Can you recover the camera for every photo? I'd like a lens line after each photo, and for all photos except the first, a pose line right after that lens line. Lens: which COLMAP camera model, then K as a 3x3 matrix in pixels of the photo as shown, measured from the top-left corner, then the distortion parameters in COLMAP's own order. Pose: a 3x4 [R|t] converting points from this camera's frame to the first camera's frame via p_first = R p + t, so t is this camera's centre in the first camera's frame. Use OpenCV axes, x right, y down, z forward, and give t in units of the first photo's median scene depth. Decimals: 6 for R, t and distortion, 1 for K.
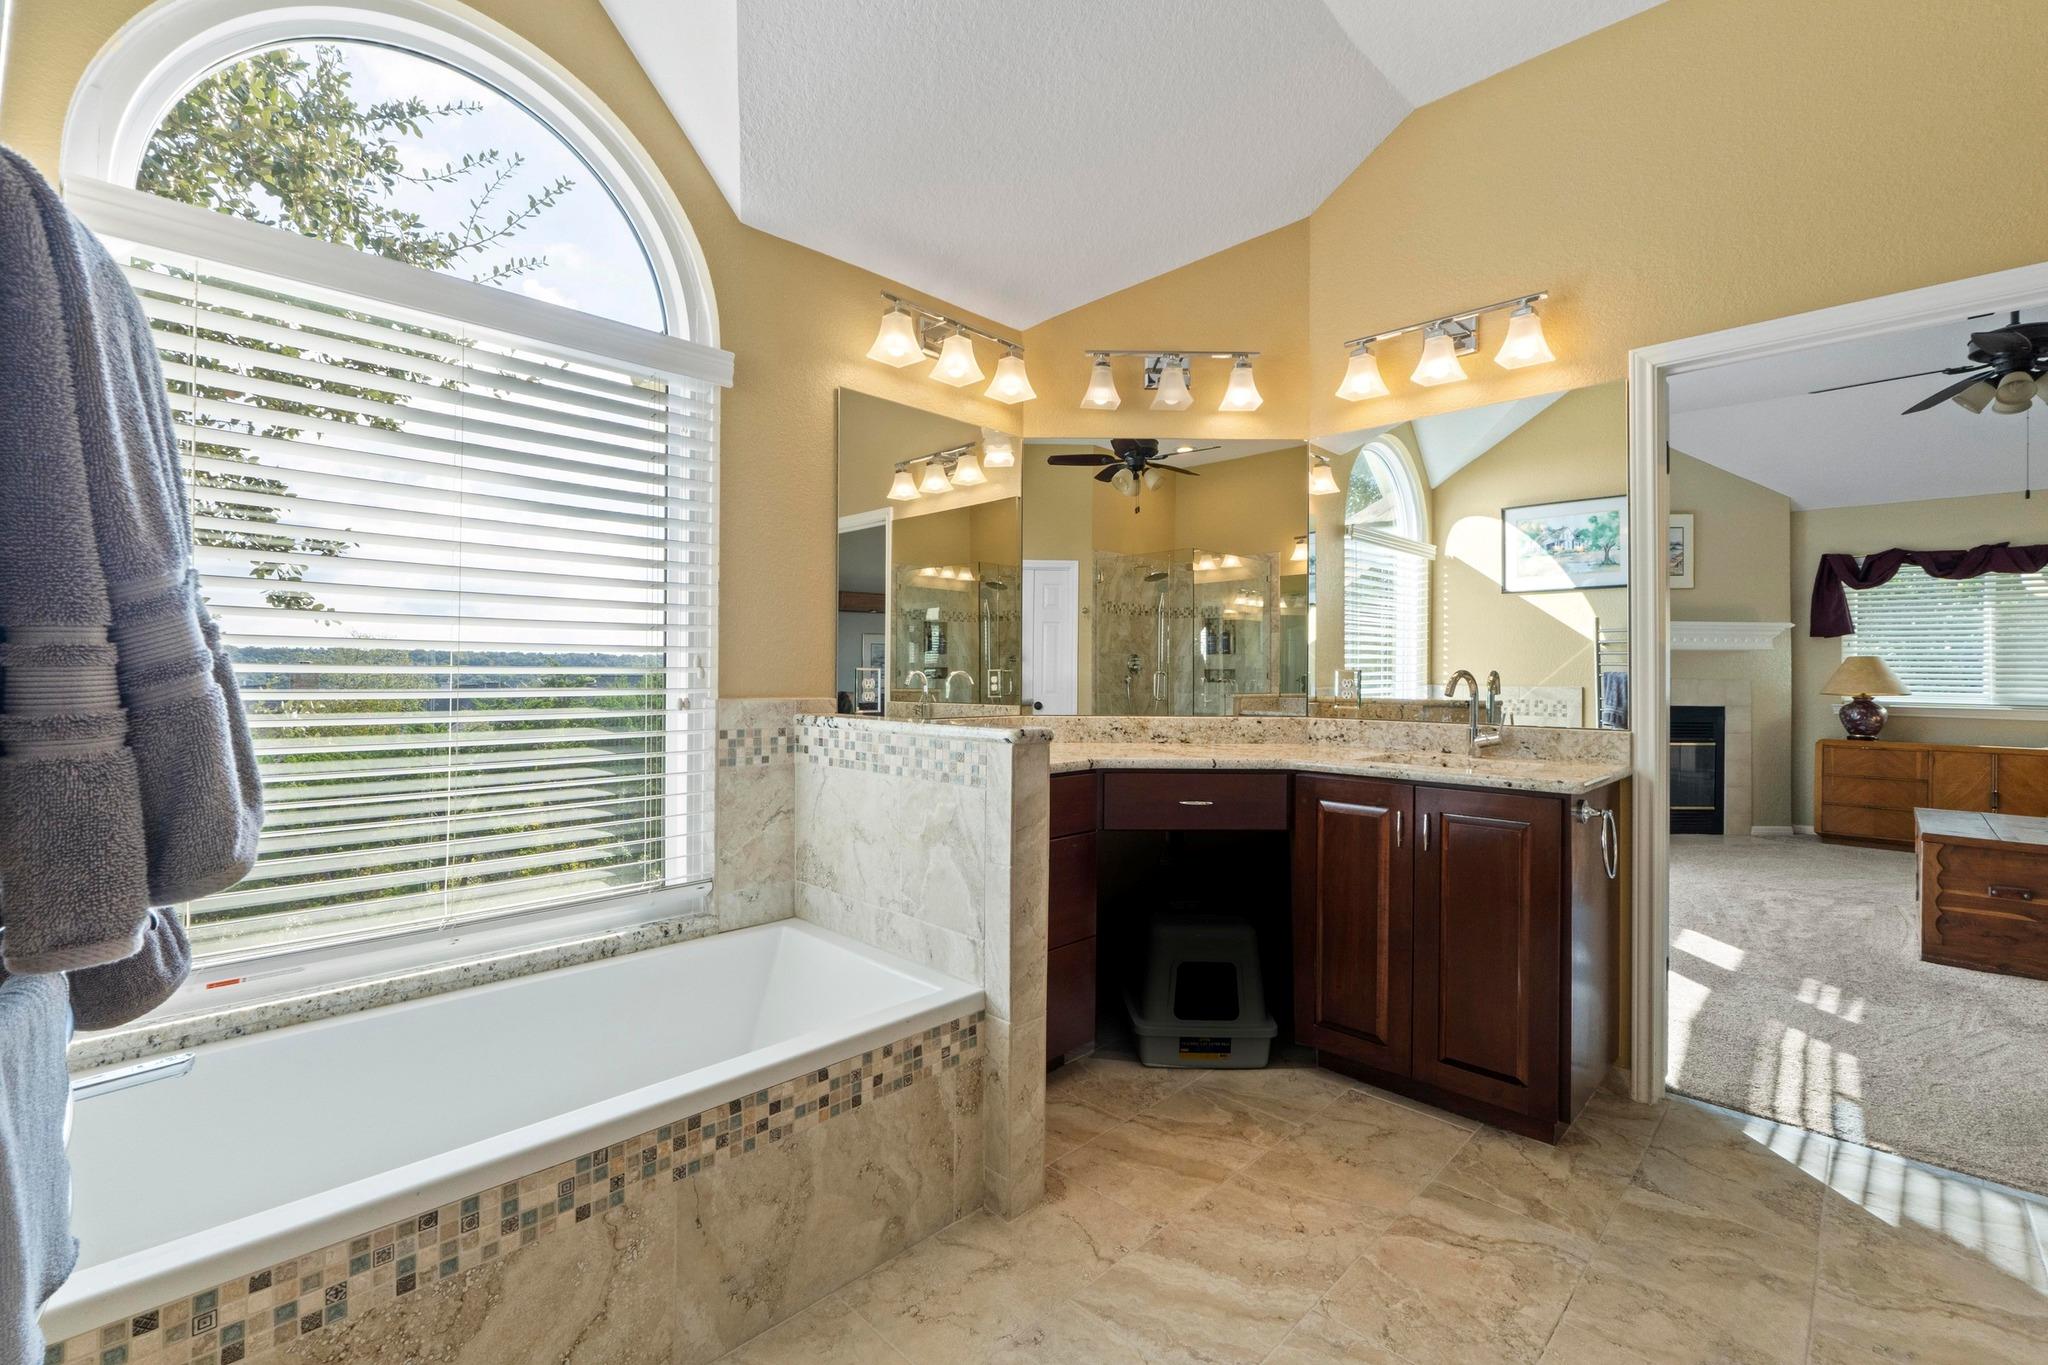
lens RADIAL K [[885.5, 0, 1020.6], [0, 885.5, 674.2], [0, 0, 1]] dist [-0.003801, -0.001213]
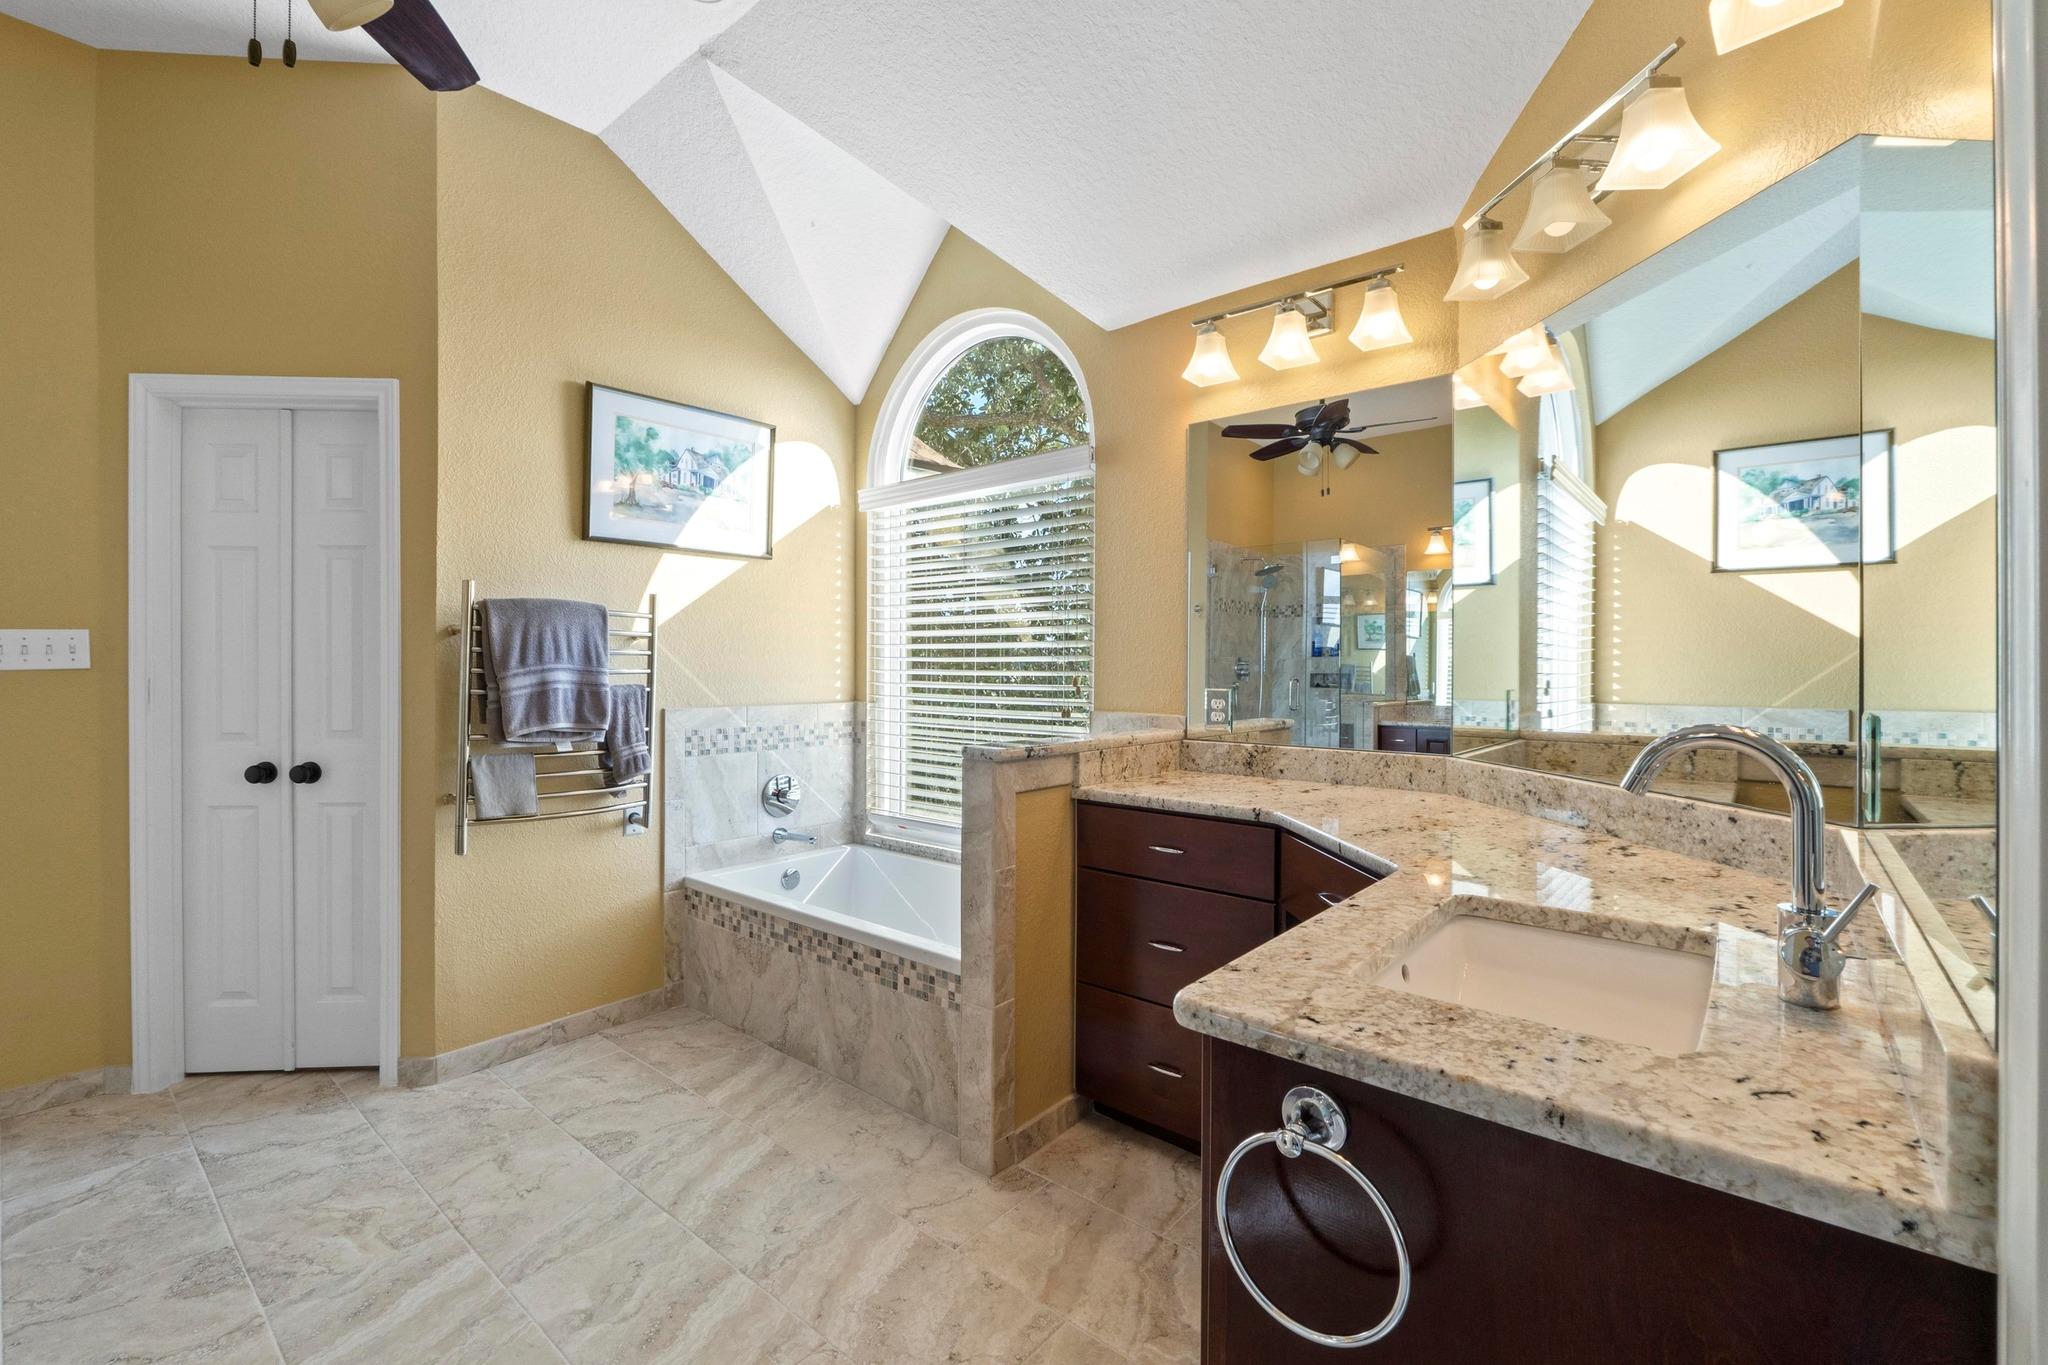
lens RADIAL K [[885.5, 0, 1020.1], [0, 885.5, 677.6], [0, 0, 1]] dist [-0.003801, -0.001213]
pose [[0.066456, 0.004532, -0.997779, 1.293024], [-0.005802, 0.999975, 0.004155, -0.035345], [0.997772, 0.005513, 0.066481, 1.109515]]
